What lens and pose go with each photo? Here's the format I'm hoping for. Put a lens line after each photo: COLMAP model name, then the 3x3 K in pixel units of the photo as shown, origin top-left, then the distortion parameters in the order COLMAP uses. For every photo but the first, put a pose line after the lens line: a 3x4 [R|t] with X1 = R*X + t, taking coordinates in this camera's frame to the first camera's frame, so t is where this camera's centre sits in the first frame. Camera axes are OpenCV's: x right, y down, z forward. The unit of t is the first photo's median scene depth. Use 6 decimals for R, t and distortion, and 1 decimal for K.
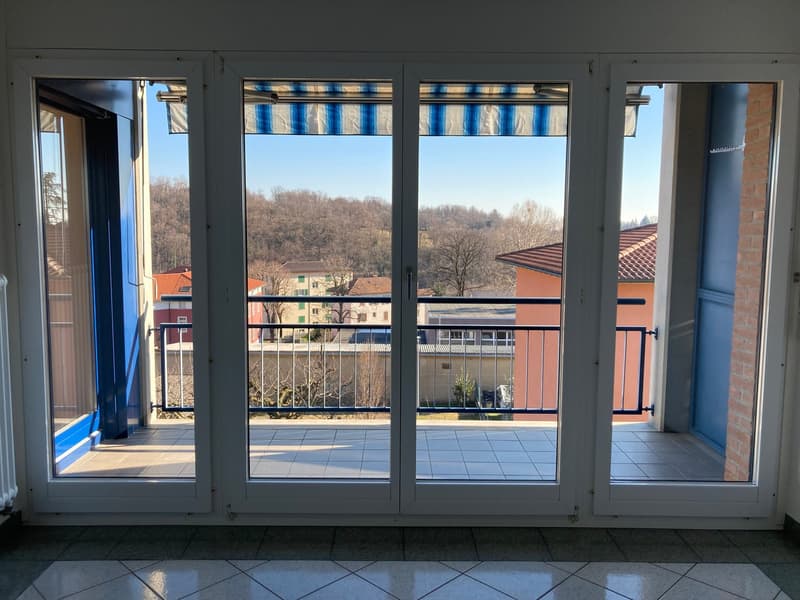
lens RADIAL K [[656.5, 0, 398.0], [0, 656.5, 291.6], [0, 0, 1]] dist [0.054935, -0.036348]
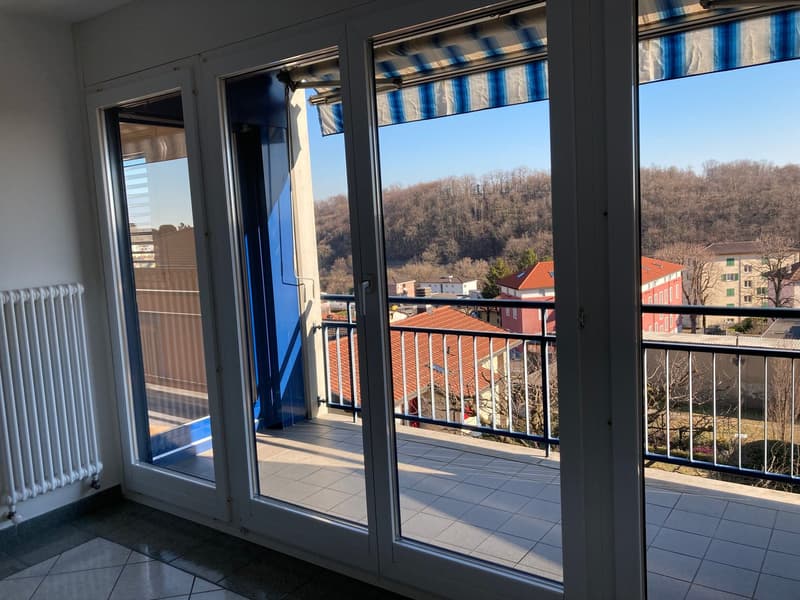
lens RADIAL K [[656.5, 0, 398.3], [0, 656.5, 294.3], [0, 0, 1]] dist [0.054935, -0.036348]
pose [[0.813829, 0.016572, -0.580868, 0.337229], [-0.000254, 0.999603, 0.028163, -0.024299], [0.581104, -0.022773, 0.813511, 0.237764]]
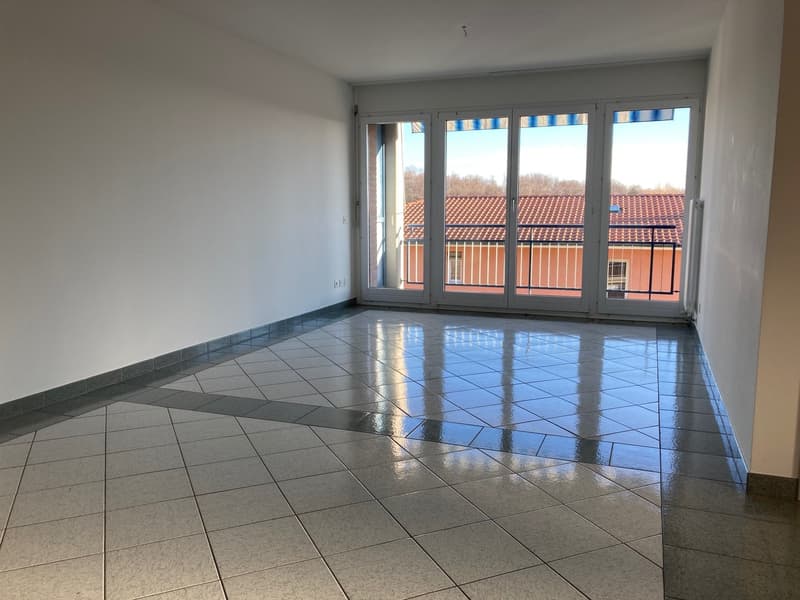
lens RADIAL K [[656.5, 0, 400.6], [0, 656.5, 300.2], [0, 0, 1]] dist [0.054935, -0.036348]
pose [[0.937406, 0.039023, -0.346045, 0.297680], [-0.028637, 0.998974, 0.035080, 0.163560], [0.347059, -0.022975, 0.937562, -0.842637]]
